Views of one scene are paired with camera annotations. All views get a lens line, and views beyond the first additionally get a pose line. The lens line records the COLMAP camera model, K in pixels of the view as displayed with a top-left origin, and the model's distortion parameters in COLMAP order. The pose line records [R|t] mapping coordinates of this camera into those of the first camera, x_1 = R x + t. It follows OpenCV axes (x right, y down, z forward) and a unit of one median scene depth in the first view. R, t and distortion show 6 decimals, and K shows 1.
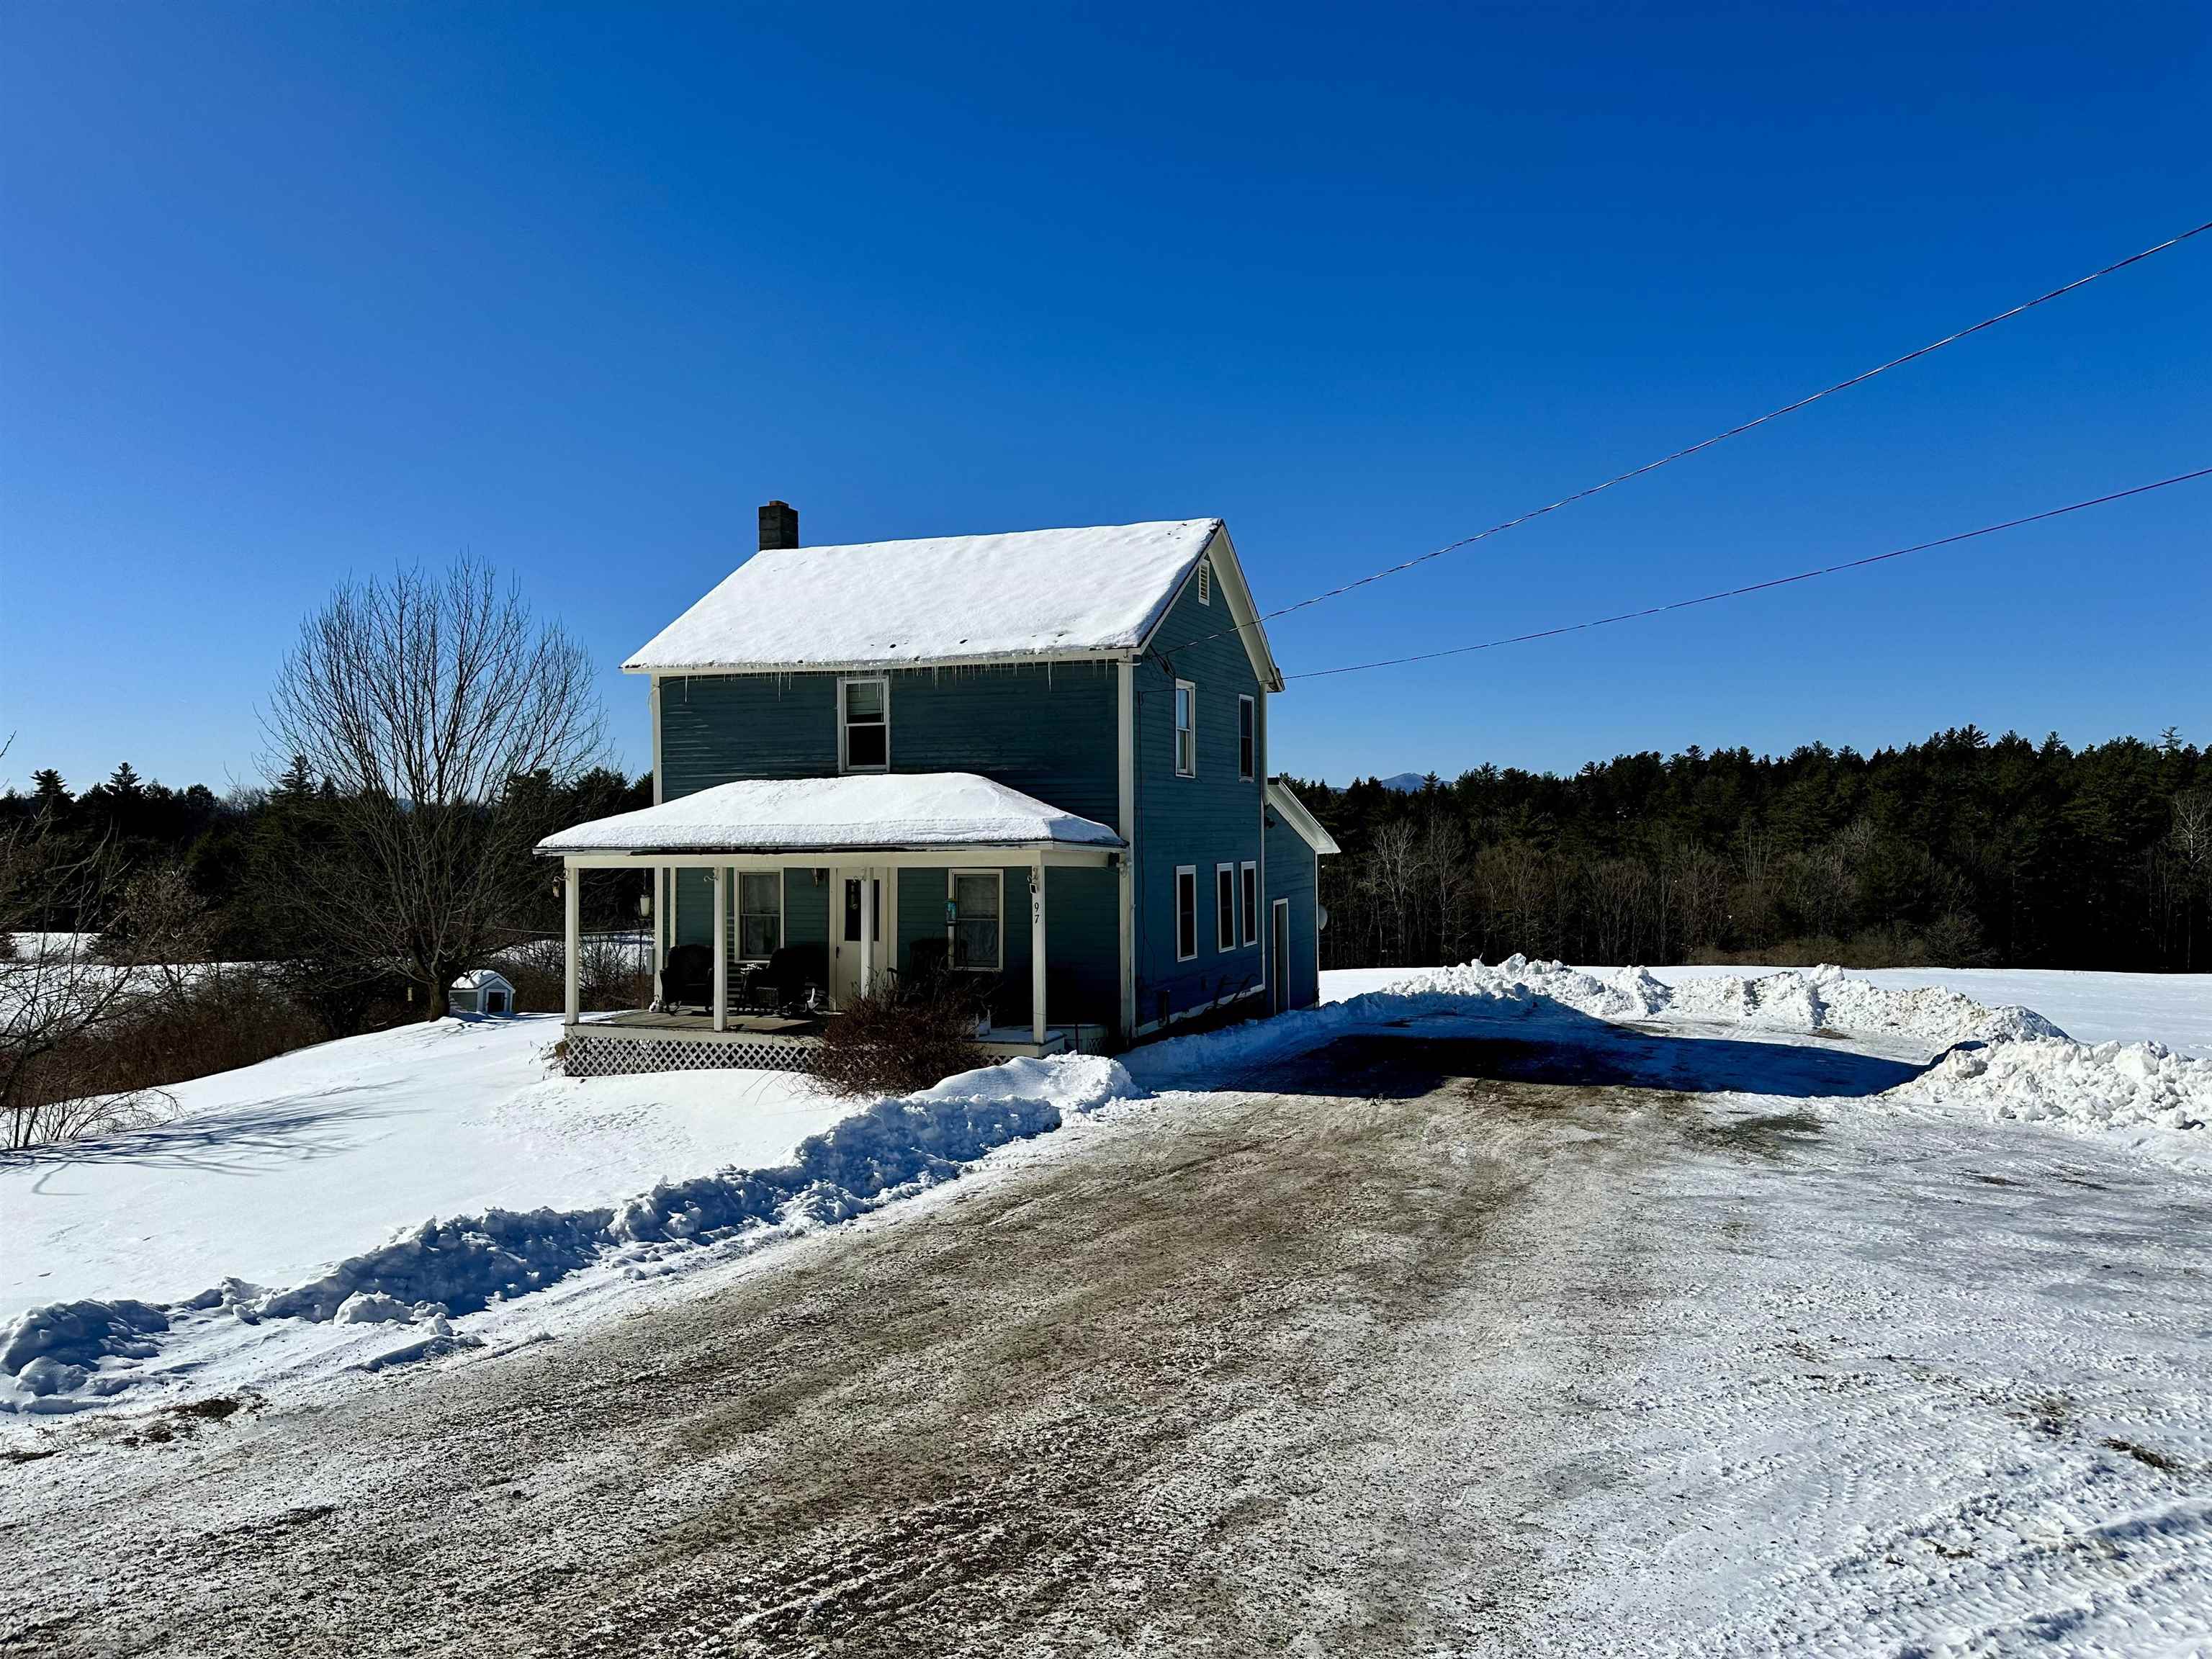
lens RADIAL K [[1509.2, 0, 1106.0], [0, 1509.2, 829.5], [0, 0, 1]] dist [0.116293, -0.158214]
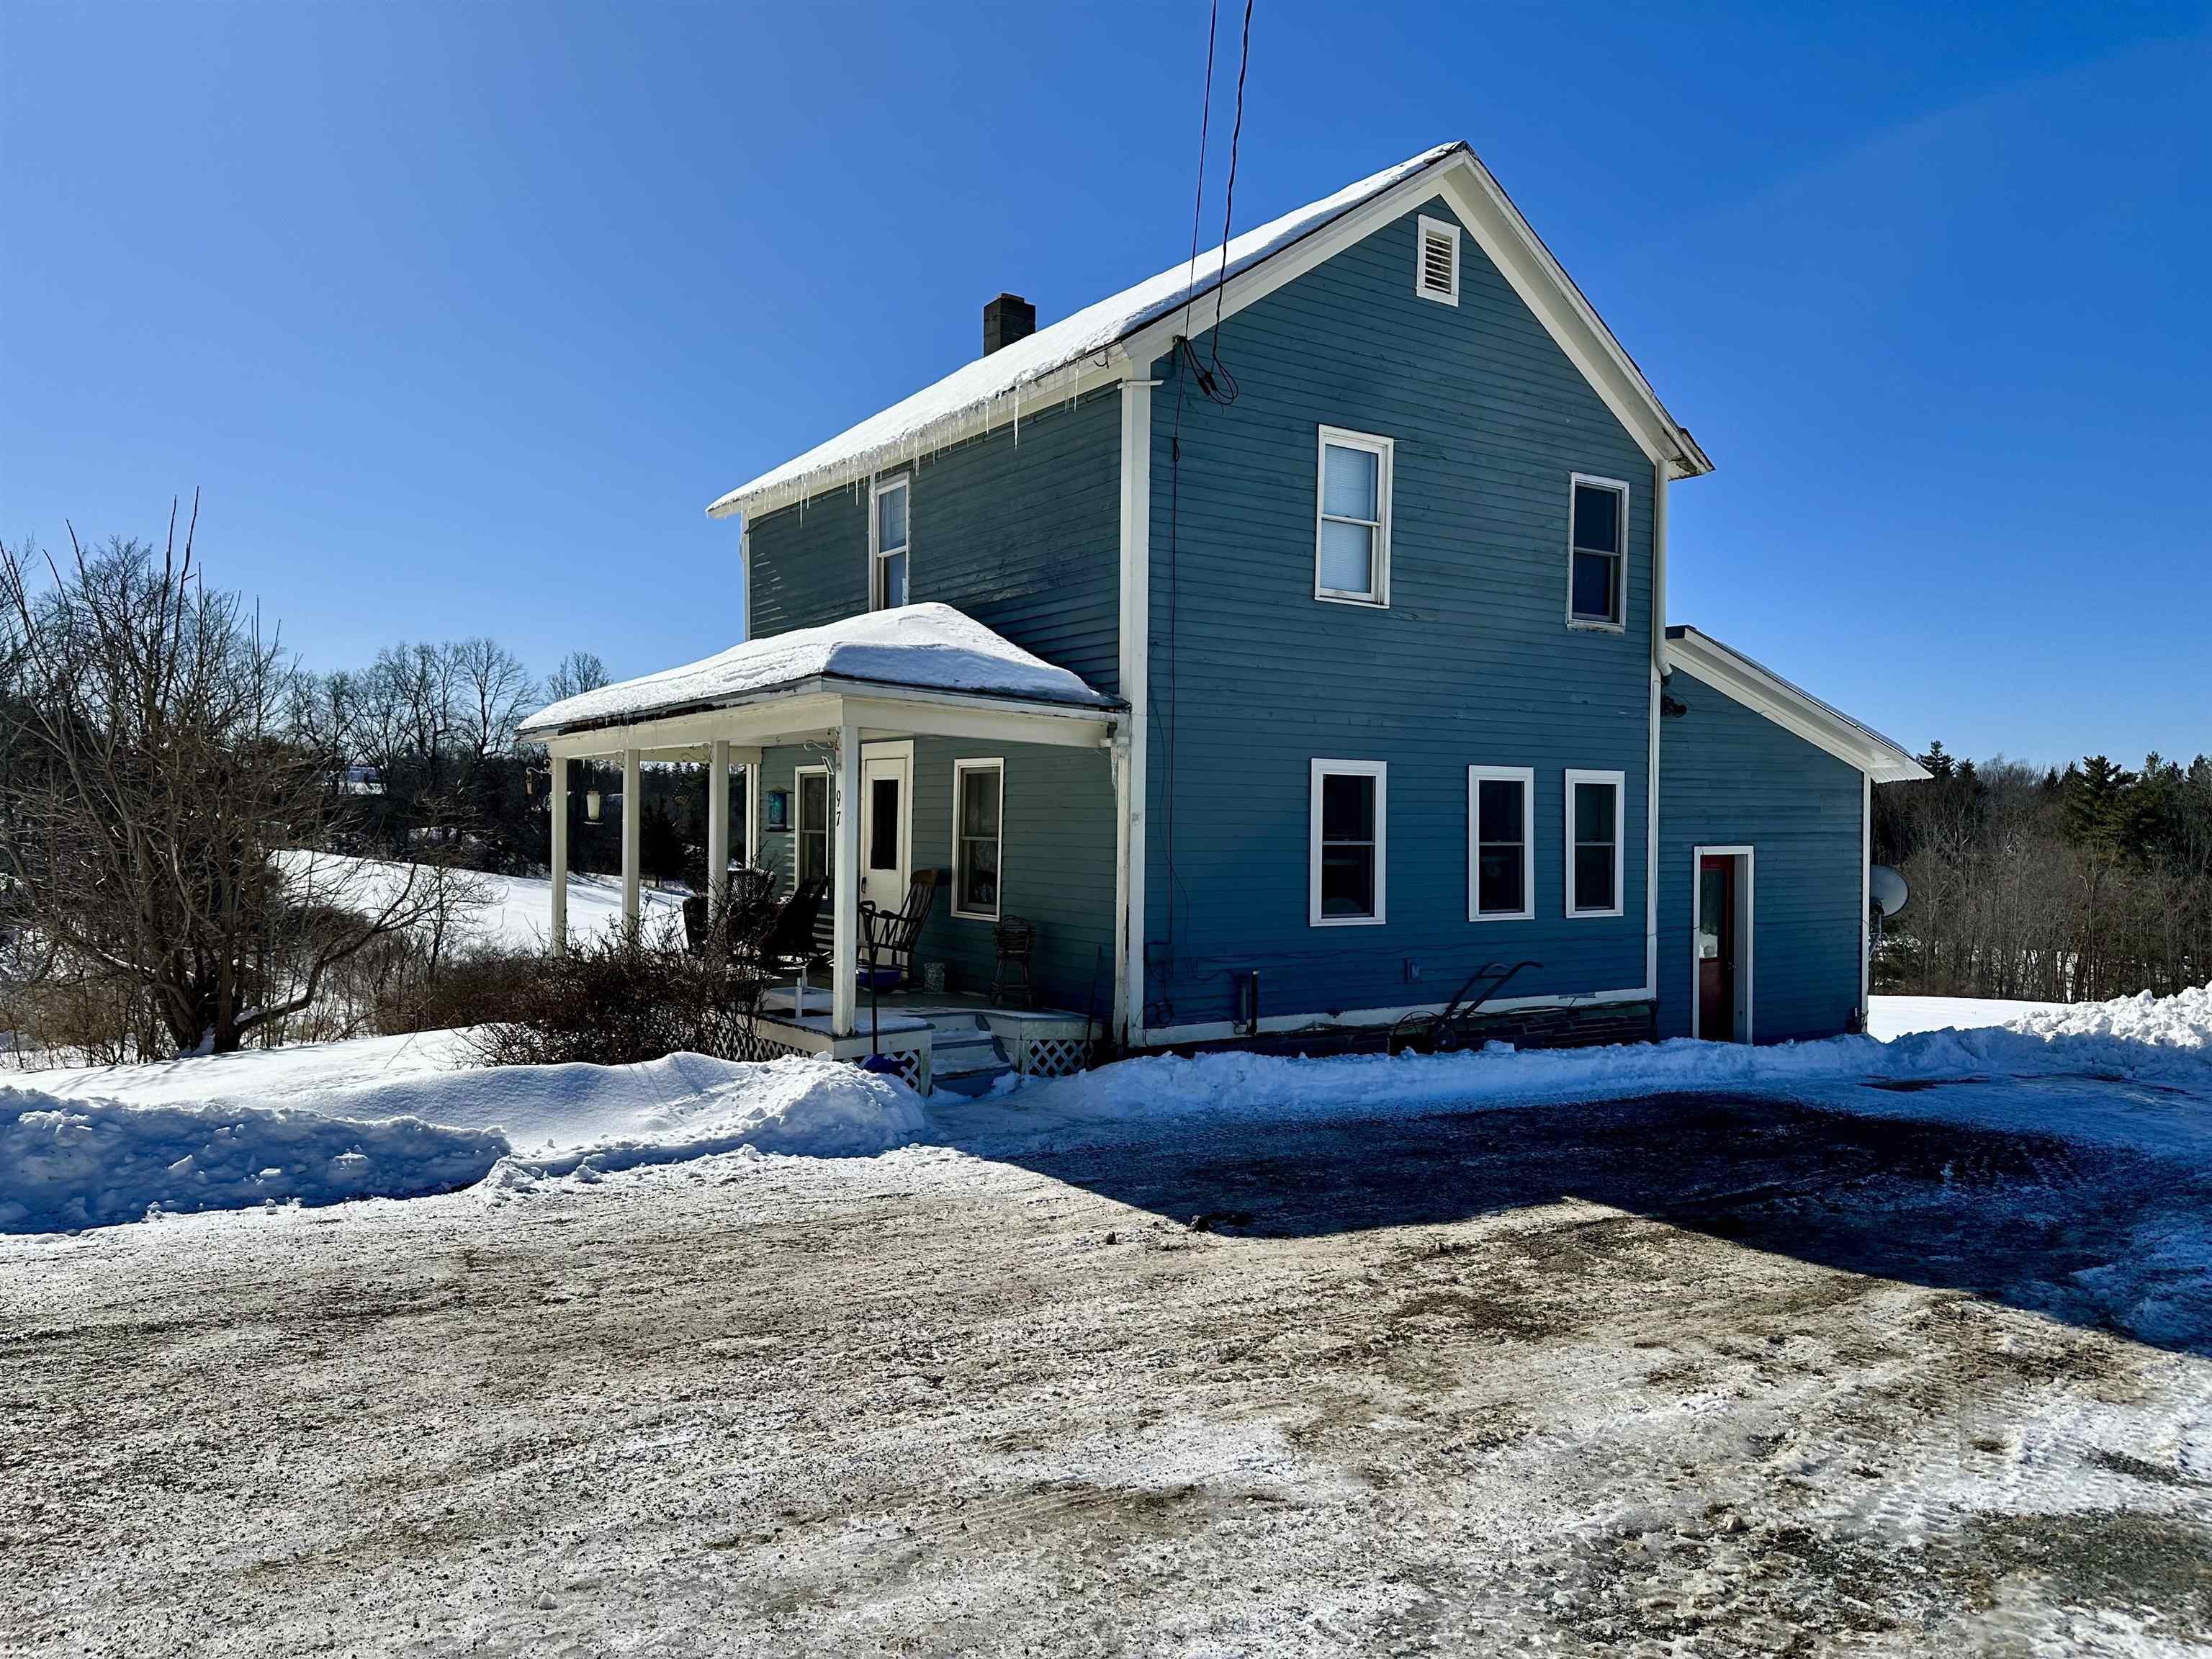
lens RADIAL K [[1509.2, 0, 1106.0], [0, 1509.2, 829.5], [0, 0, 1]] dist [0.116293, -0.158214]
pose [[0.837254, 0.023470, -0.546311, 0.258127], [-0.018017, 0.999720, 0.015336, 0.038427], [0.546518, -0.002997, 0.837442, 0.418017]]
